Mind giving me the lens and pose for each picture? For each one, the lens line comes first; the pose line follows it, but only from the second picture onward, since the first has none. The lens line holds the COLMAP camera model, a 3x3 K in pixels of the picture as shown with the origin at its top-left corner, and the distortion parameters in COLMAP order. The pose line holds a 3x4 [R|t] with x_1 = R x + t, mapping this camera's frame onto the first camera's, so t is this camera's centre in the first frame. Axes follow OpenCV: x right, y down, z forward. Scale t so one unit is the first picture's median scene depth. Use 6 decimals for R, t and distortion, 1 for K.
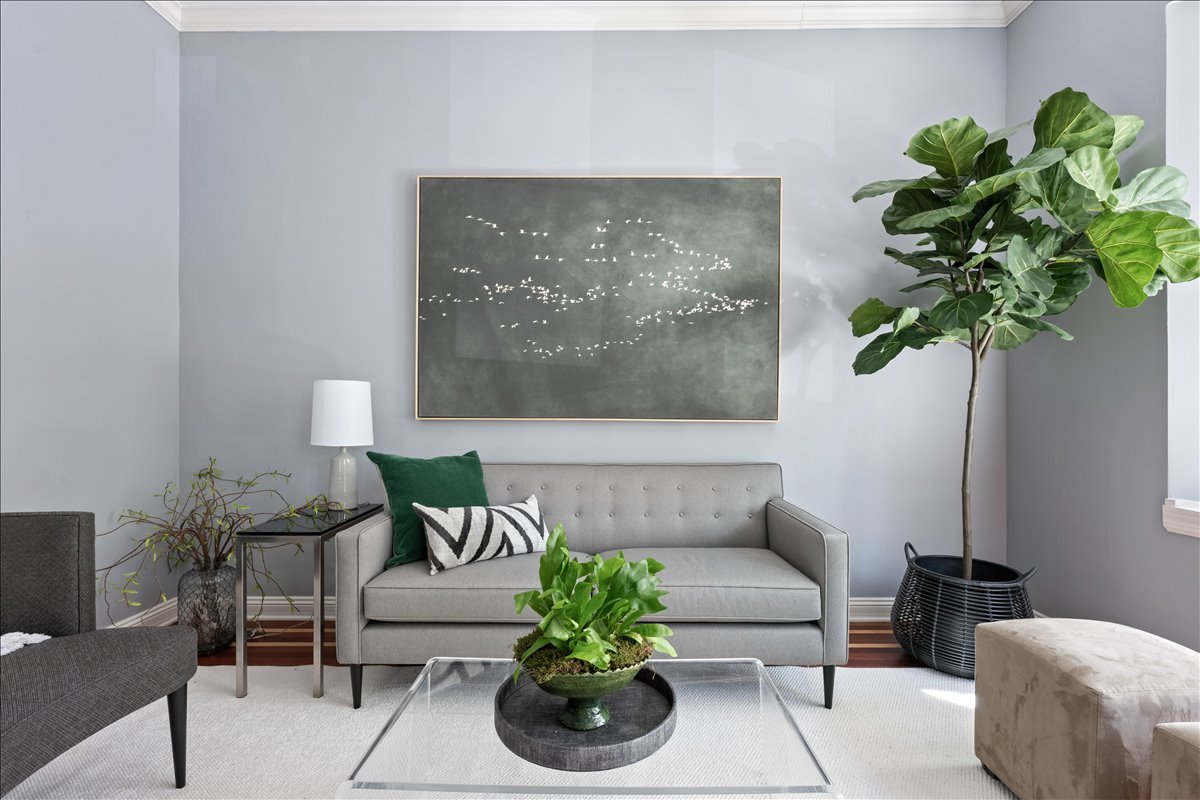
lens RADIAL K [[560.3, 0, 597.8], [0, 560.3, 416.8], [0, 0, 1]] dist [-0.010682, 0.000513]
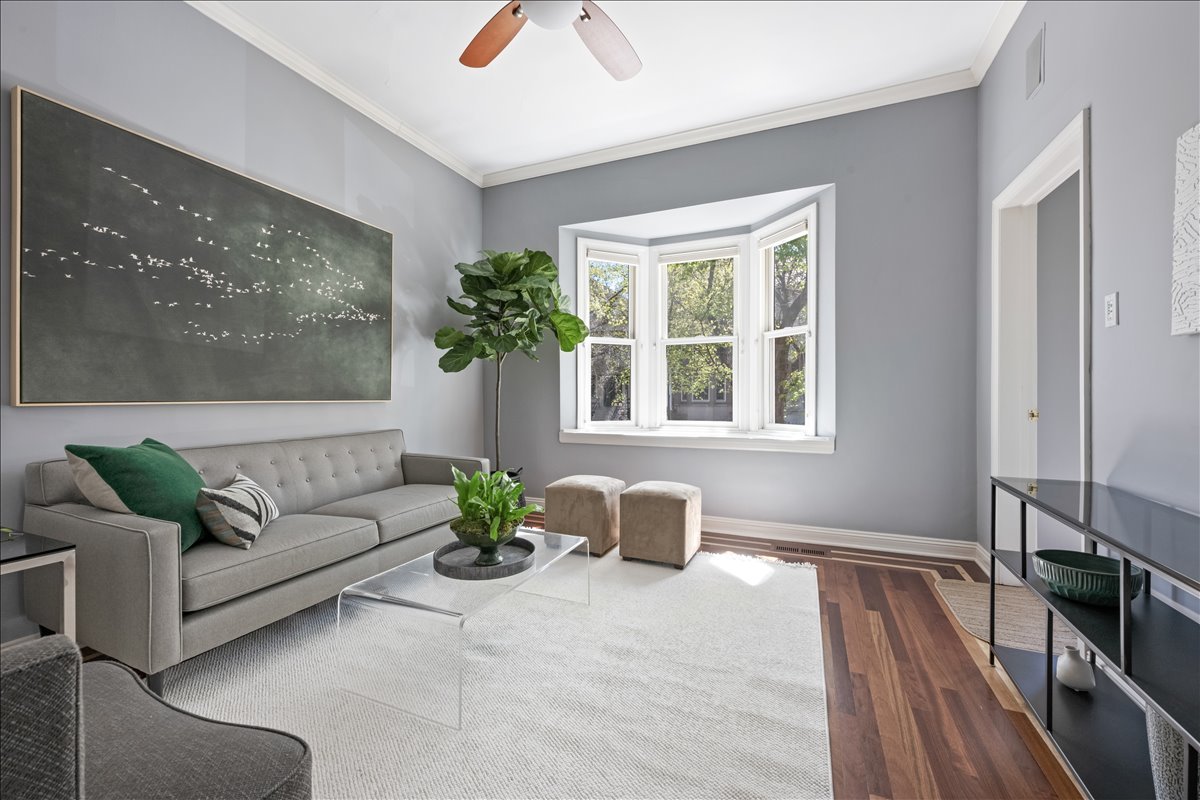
lens RADIAL K [[476.3, 0, 600.7], [0, 476.3, 396.3], [0, 0, 1]] dist [0.001777, -0.000850]
pose [[0.387788, -0.007007, 0.921722, -0.611630], [0.014531, 0.999893, 0.001488, 0.001787], [-0.921634, 0.012817, 0.387848, 0.021926]]
